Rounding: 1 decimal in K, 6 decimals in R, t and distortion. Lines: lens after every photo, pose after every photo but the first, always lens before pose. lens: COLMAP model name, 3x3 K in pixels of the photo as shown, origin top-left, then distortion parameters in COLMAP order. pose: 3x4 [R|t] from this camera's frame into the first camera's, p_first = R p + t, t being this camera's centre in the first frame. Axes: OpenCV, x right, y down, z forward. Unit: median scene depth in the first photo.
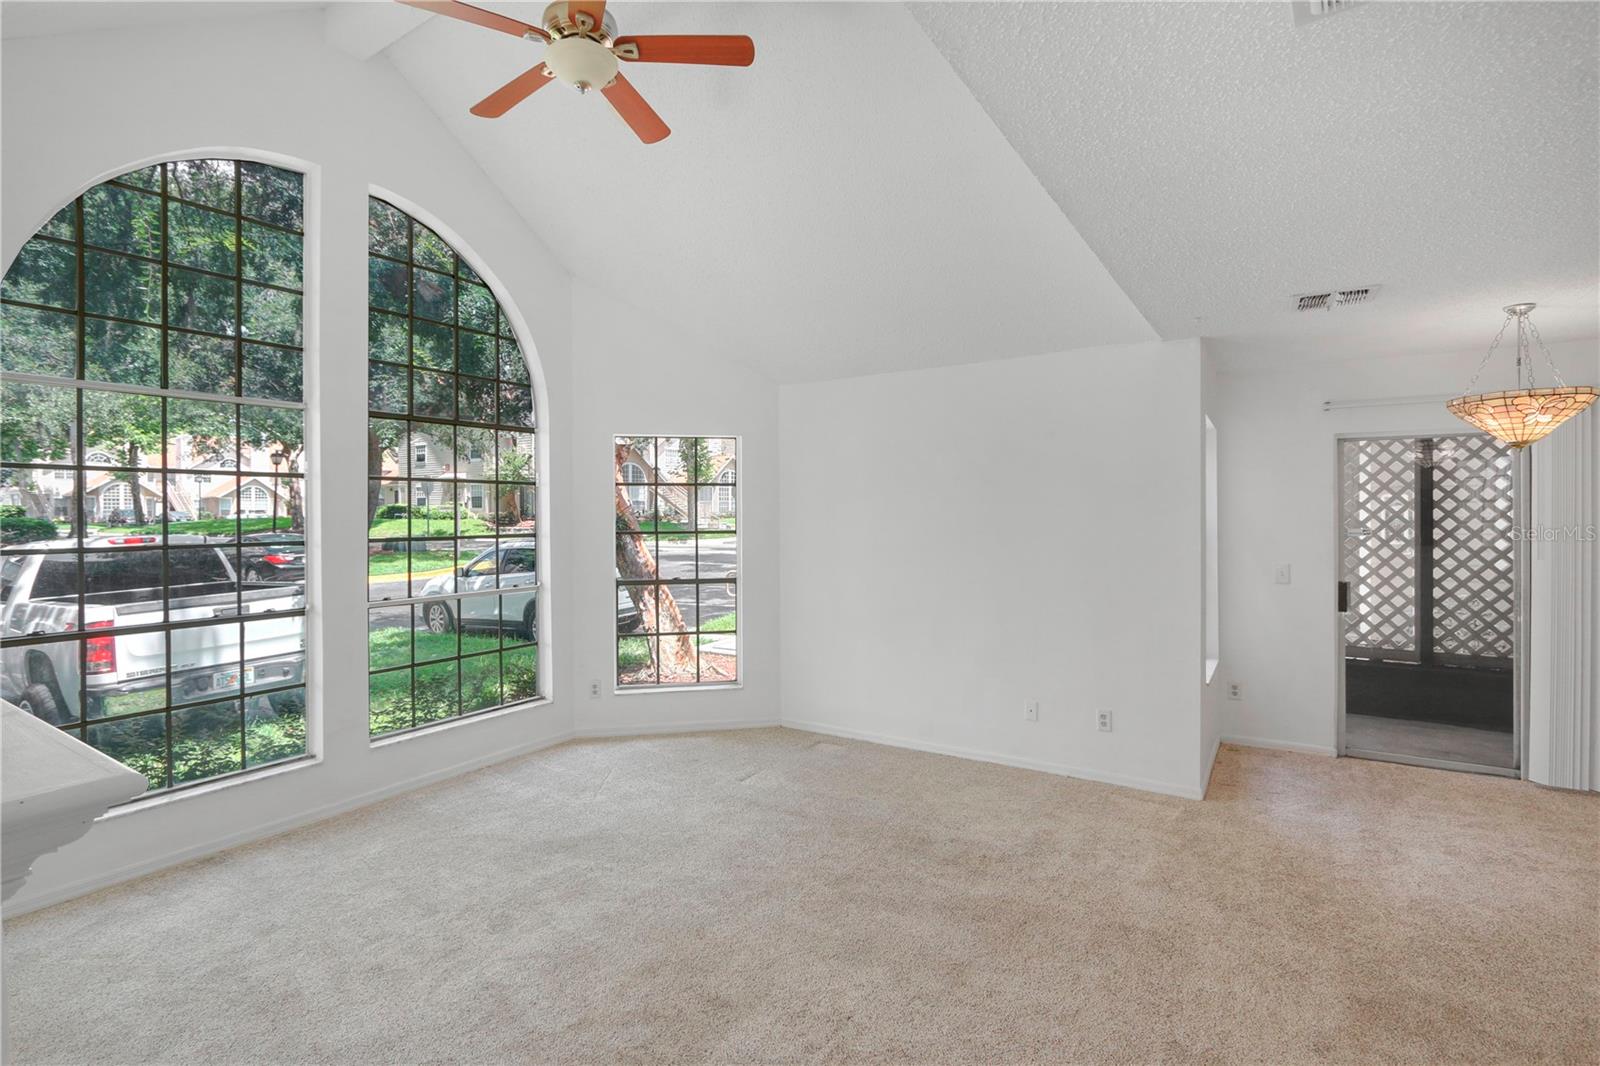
lens RADIAL K [[769.0, 0, 830.6], [0, 769.0, 512.3], [0, 0, 1]] dist [-0.010443, 0.000015]
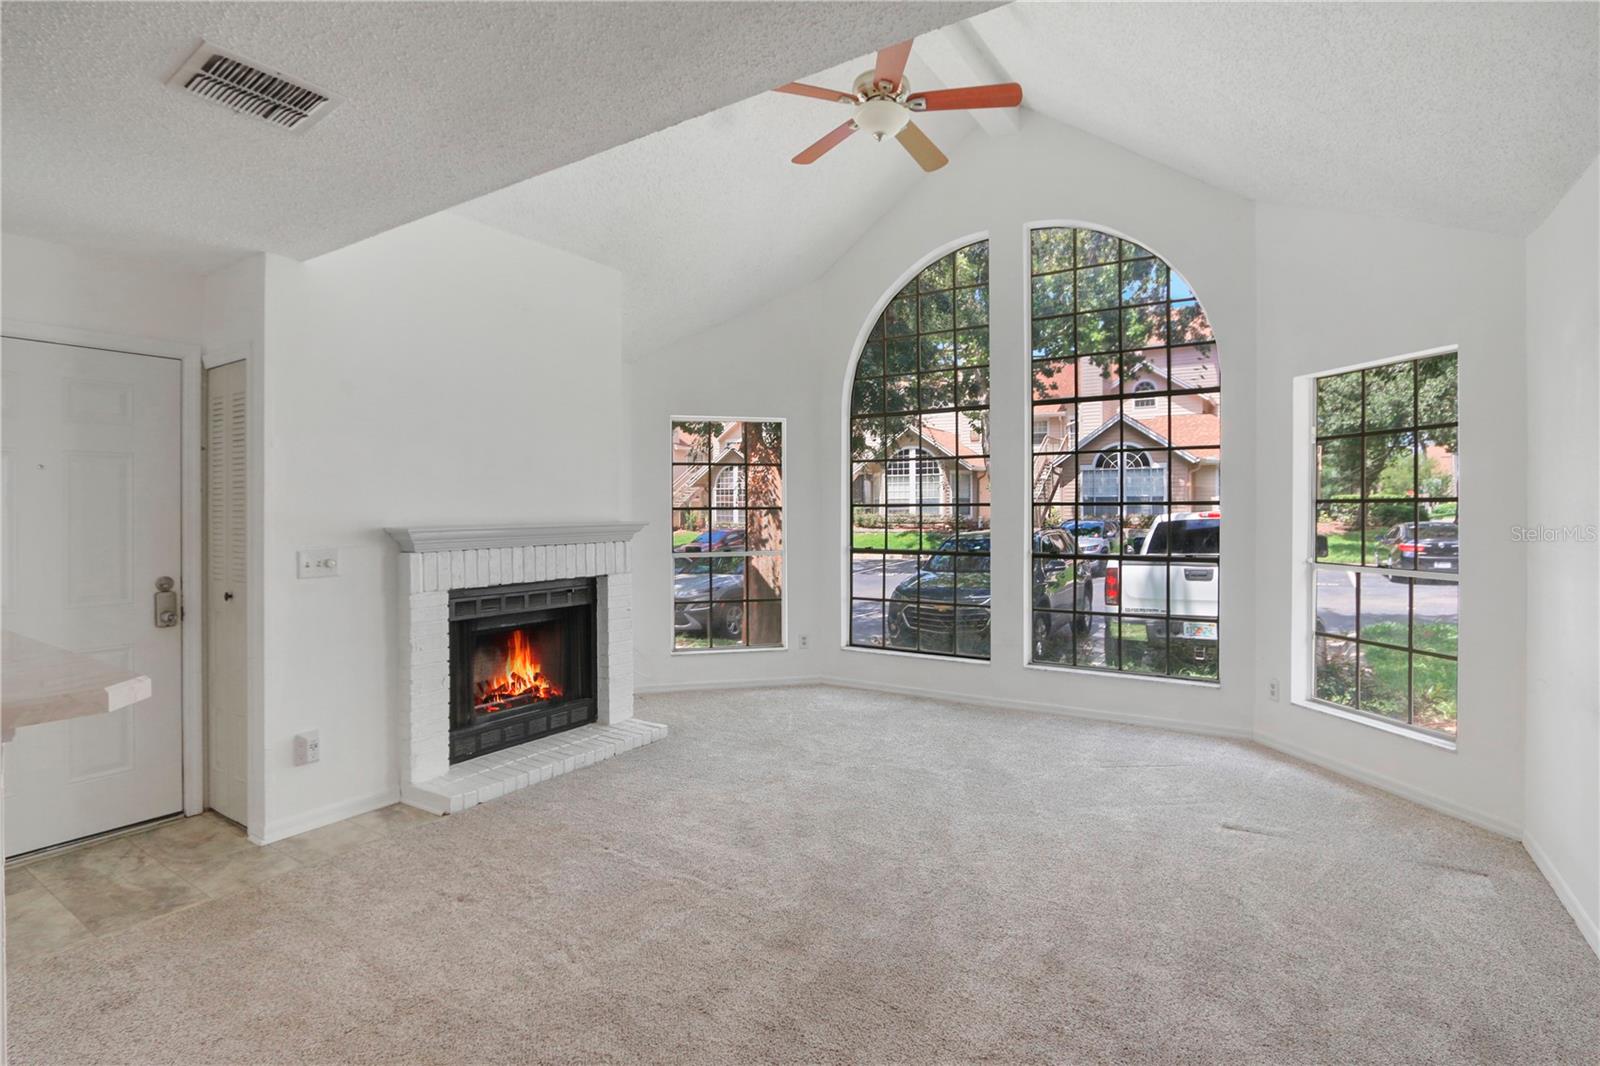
lens RADIAL K [[769.0, 0, 830.6], [0, 769.0, 512.3], [0, 0, 1]] dist [-0.010443, 0.000015]
pose [[-0.025829, 0.005669, -0.999650, 0.639152], [0.016352, 0.999853, 0.005247, 0.016976], [0.999533, -0.016210, -0.025918, 0.593713]]
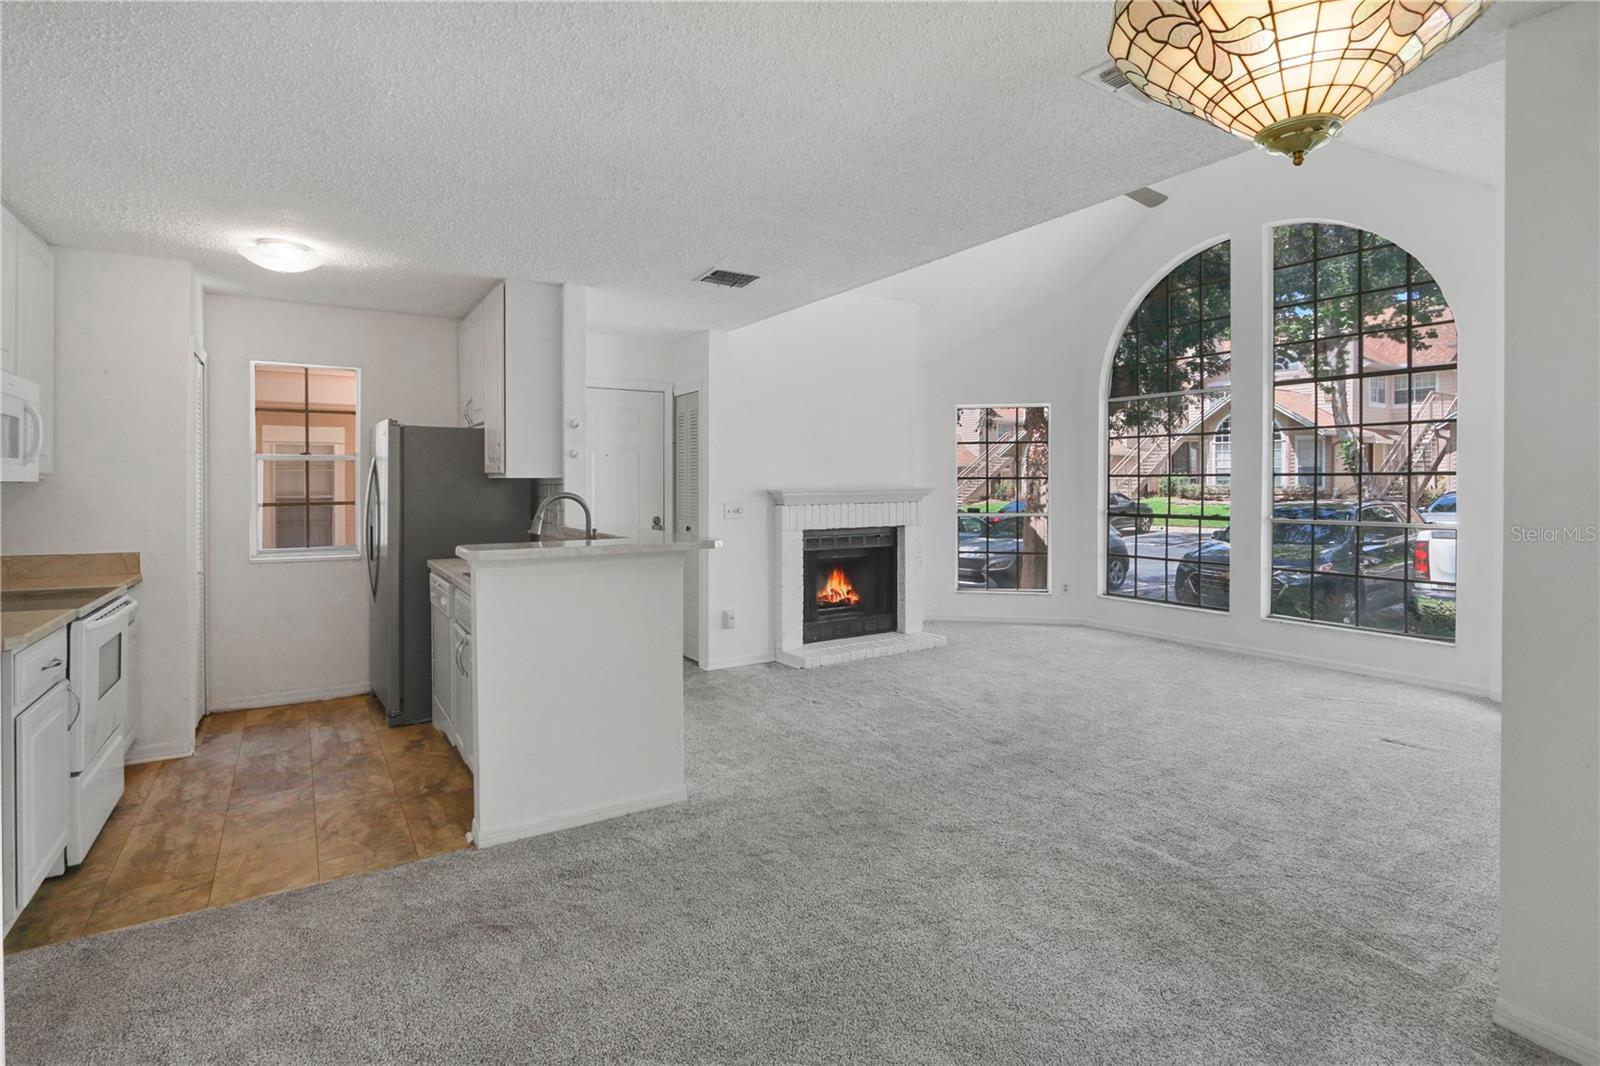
lens RADIAL K [[805.5, 0, 789.7], [0, 805.5, 486.8], [0, 0, 1]] dist [-0.011639, -0.000197]
pose [[-0.458461, 0.009946, -0.888659, 1.047125], [0.014152, 0.999892, 0.003891, 0.020020], [0.888602, -0.010792, -0.458552, 0.764710]]
